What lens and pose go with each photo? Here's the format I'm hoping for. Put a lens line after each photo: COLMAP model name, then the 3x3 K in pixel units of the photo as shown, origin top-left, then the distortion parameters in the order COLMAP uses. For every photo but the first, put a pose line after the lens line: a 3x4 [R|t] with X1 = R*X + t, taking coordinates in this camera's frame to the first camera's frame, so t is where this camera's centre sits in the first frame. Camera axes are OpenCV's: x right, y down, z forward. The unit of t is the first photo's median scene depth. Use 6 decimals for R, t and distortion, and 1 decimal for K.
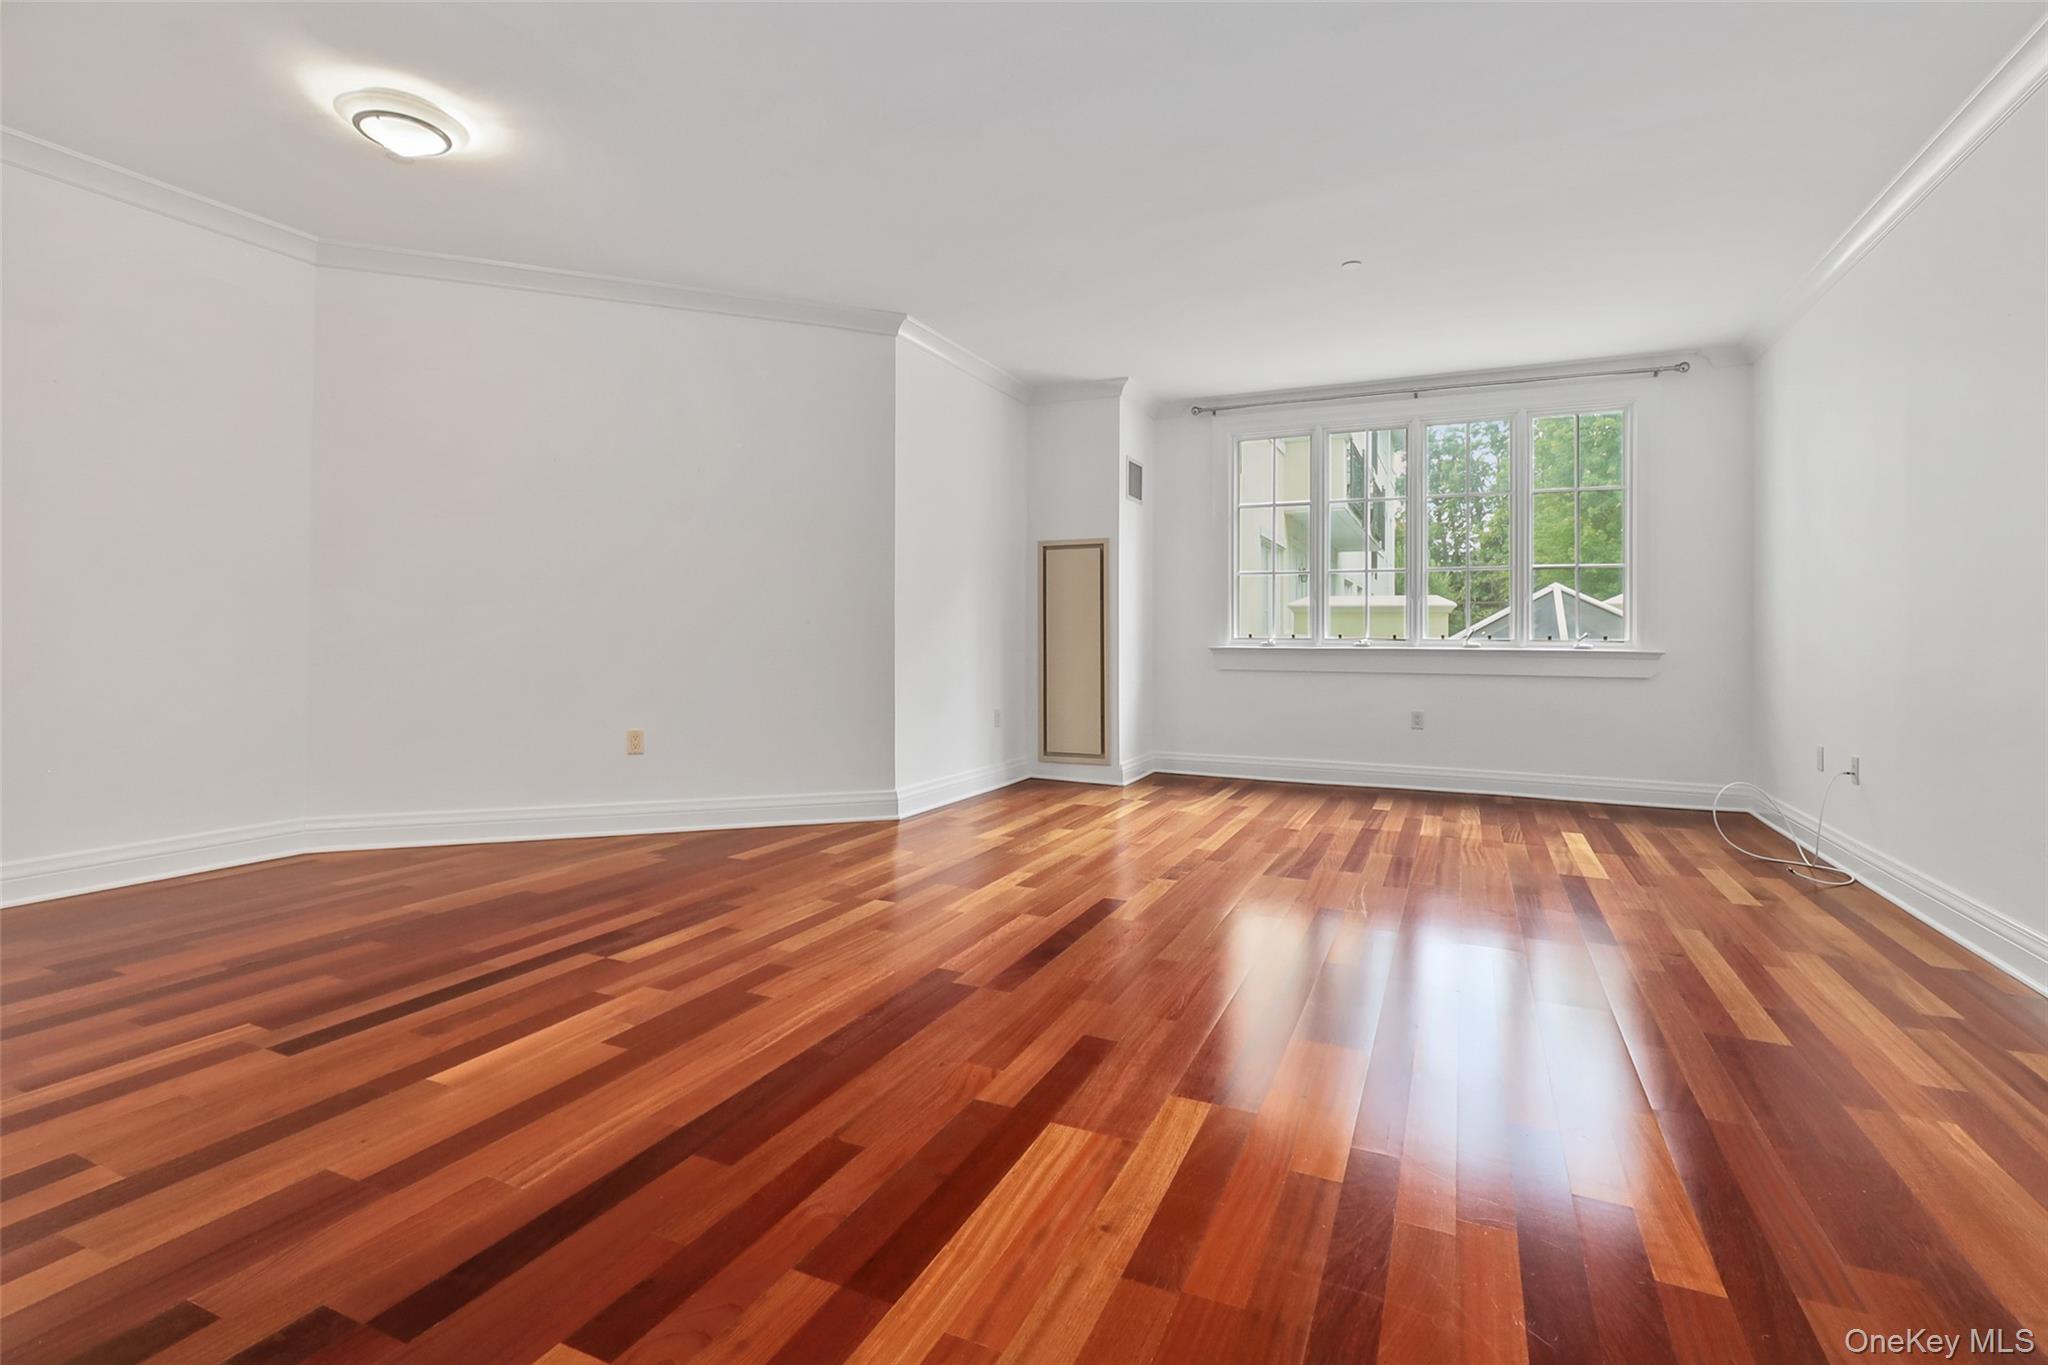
lens RADIAL K [[956.8, 0, 1031.2], [0, 956.8, 635.8], [0, 0, 1]] dist [0.002911, -0.000922]
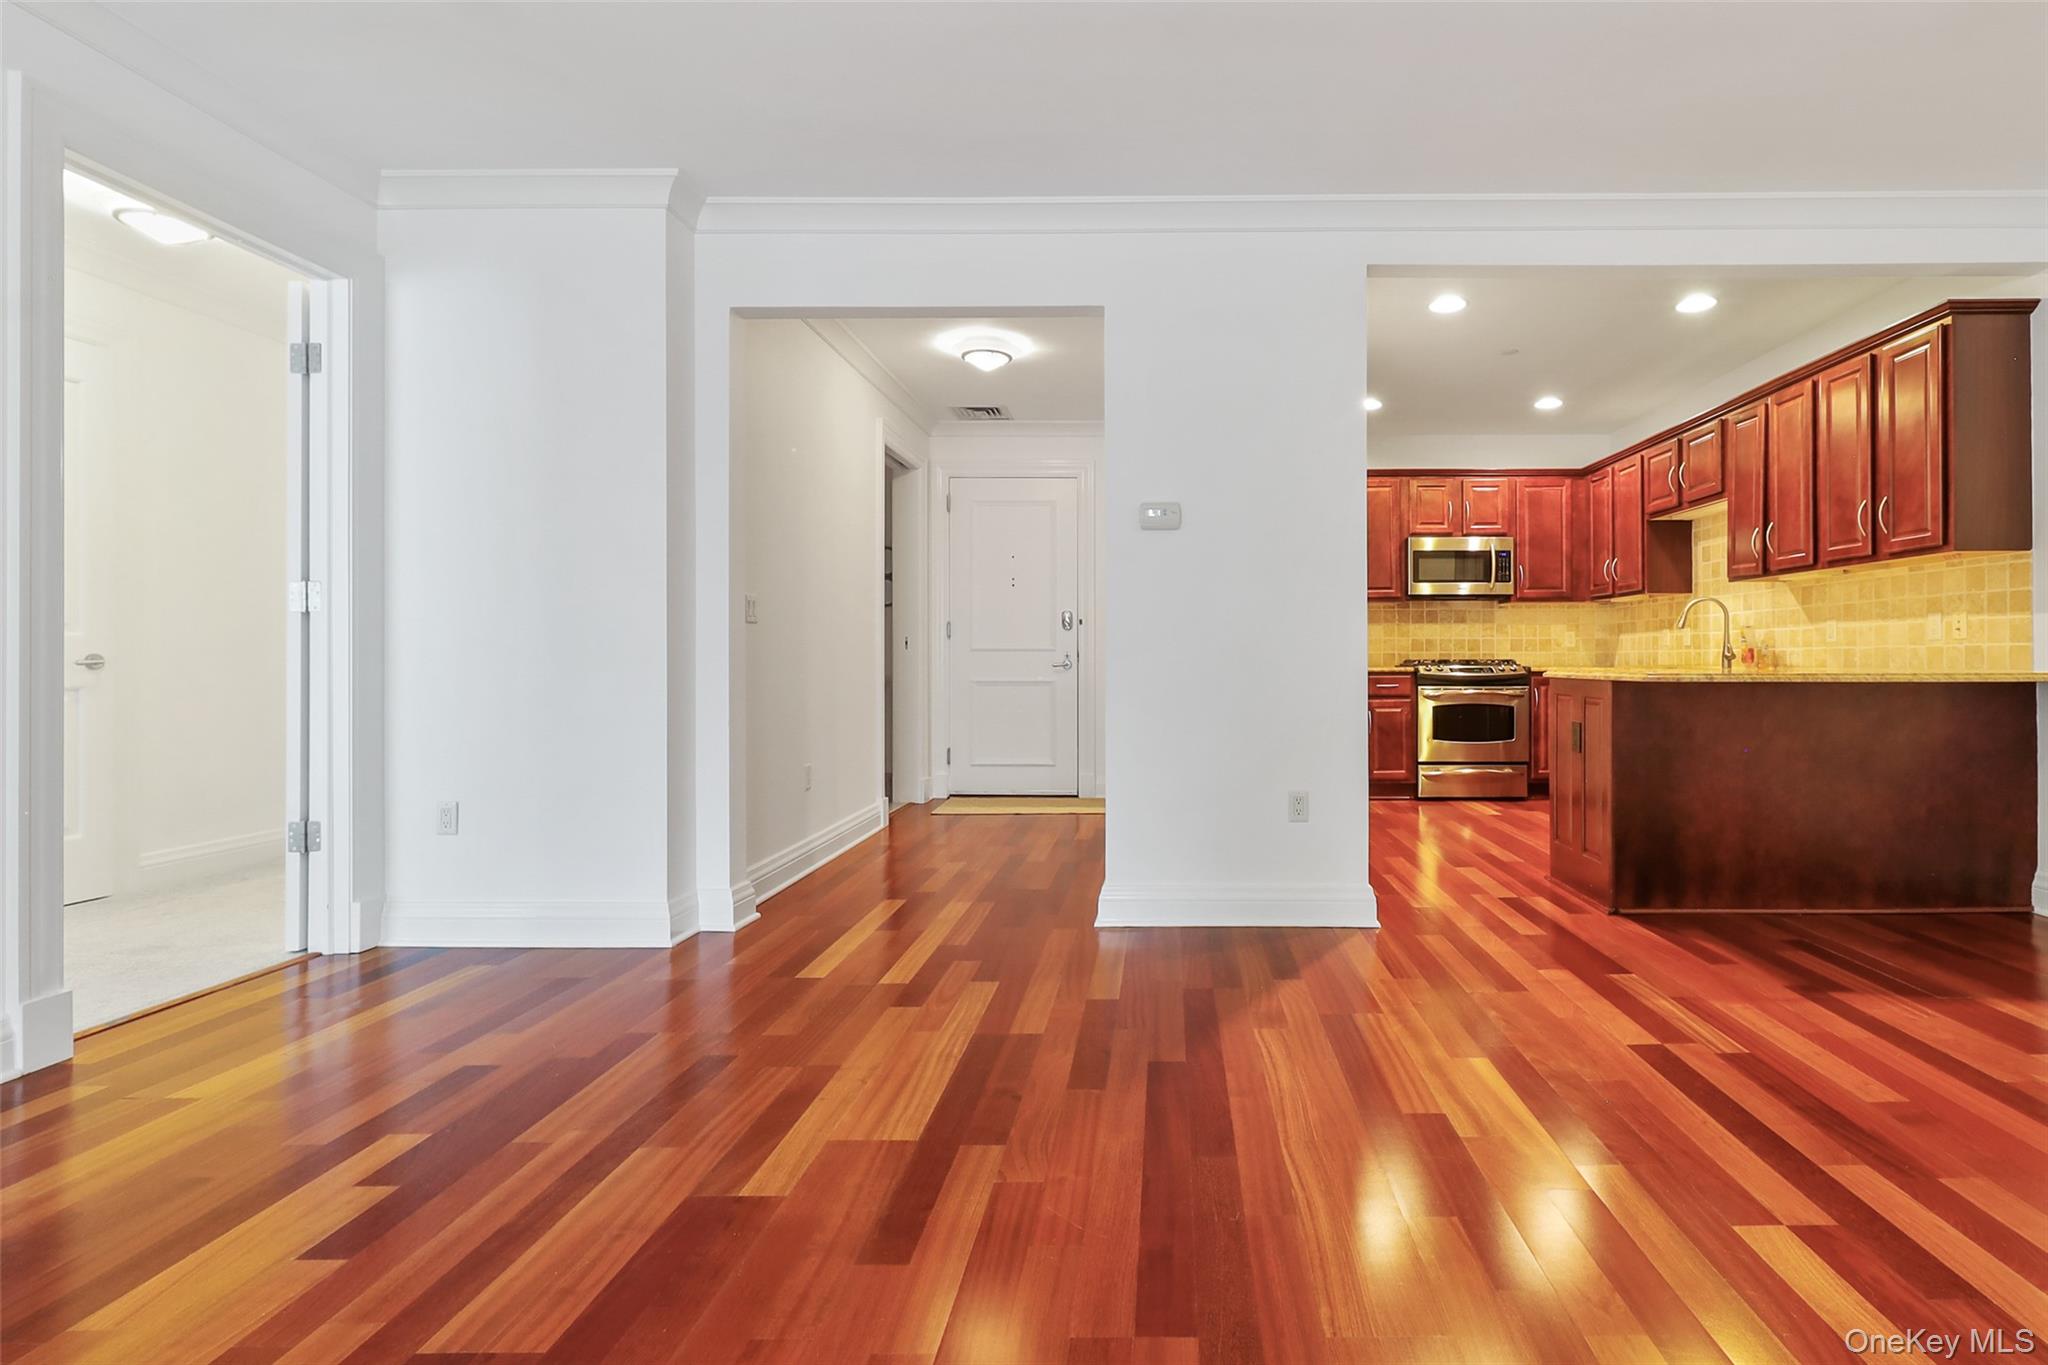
lens RADIAL K [[992.9, 0, 1161.8], [0, 992.9, 659.5], [0, 0, 1]] dist [-0.000786, -0.000007]
pose [[-0.913706, -0.007882, -0.406298, 0.073189], [-0.004740, 0.999951, -0.008738, 0.002060], [0.406347, -0.006058, -0.913699, 0.705722]]
